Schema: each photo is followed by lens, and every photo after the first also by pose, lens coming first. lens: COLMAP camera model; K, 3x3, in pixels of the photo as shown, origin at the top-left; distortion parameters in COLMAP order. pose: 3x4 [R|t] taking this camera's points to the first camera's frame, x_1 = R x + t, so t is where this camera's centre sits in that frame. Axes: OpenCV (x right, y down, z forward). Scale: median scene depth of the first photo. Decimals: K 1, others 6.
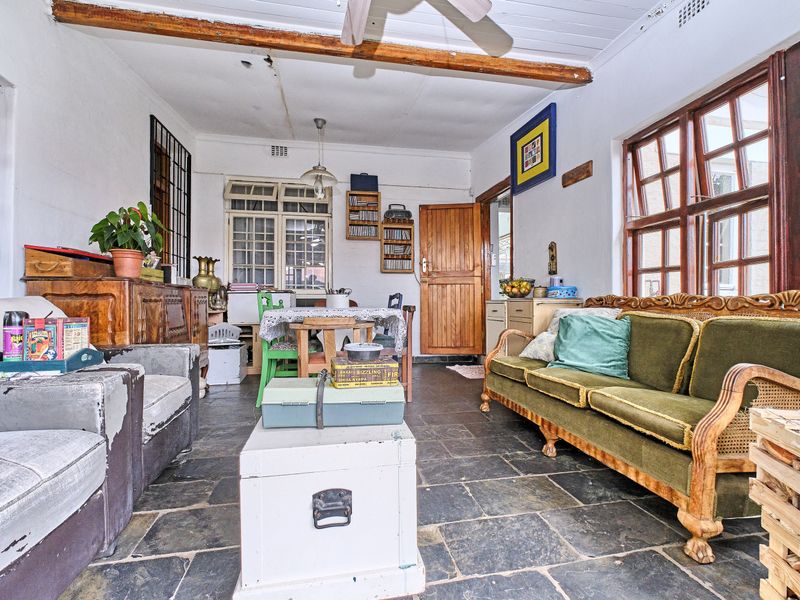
lens RADIAL K [[381.6, 0, 397.9], [0, 381.6, 302.5], [0, 0, 1]] dist [-0.005539, 0.000144]
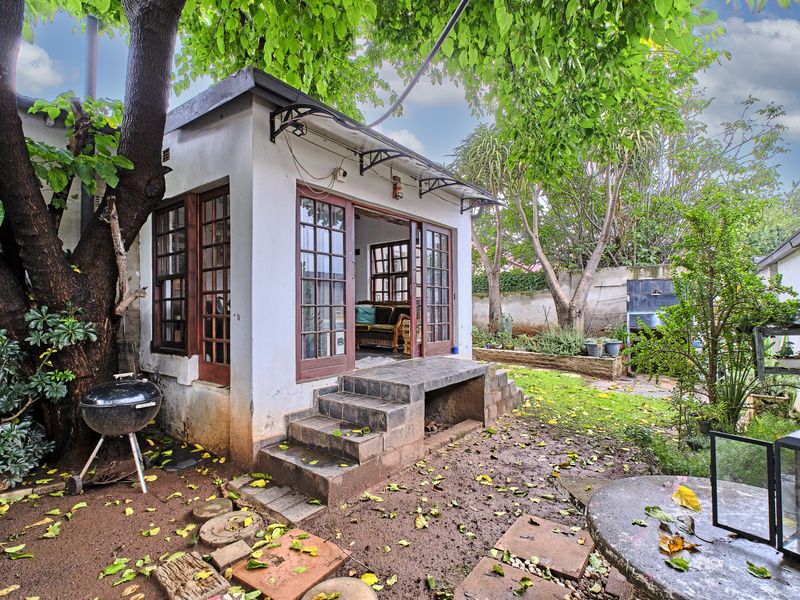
lens RADIAL K [[381.6, 0, 401.5], [0, 381.6, 303.9], [0, 0, 1]] dist [-0.005539, 0.000144]
pose [[0.752905, 0.002773, 0.658124, -1.242365], [0.003866, 0.999955, -0.008636, 0.036774], [-0.658118, 0.009046, 0.752860, -1.444814]]
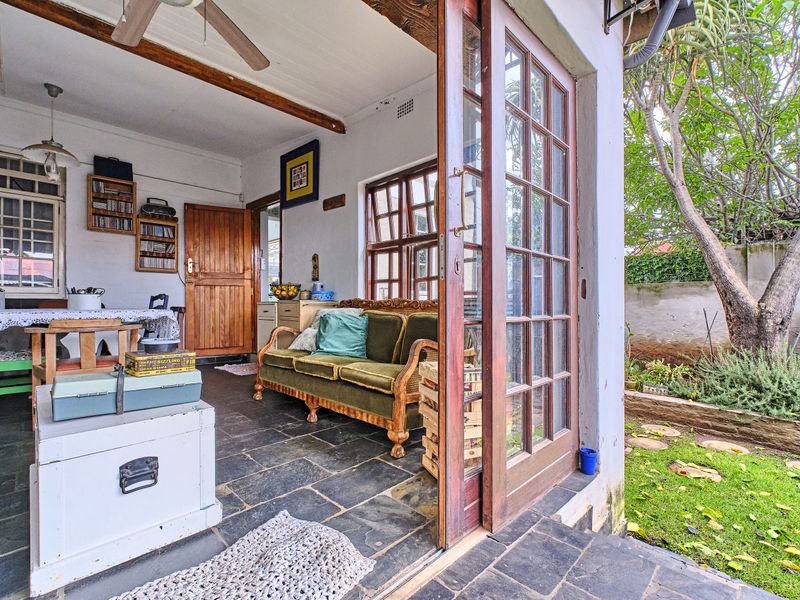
lens RADIAL K [[381.6, 0, 403.1], [0, 381.6, 300.6], [0, 0, 1]] dist [-0.005539, 0.000144]
pose [[0.819283, 0.007120, 0.573346, -0.082135], [-0.001650, 0.999948, -0.010060, 0.001469], [-0.573388, 0.007296, 0.819252, -0.207953]]
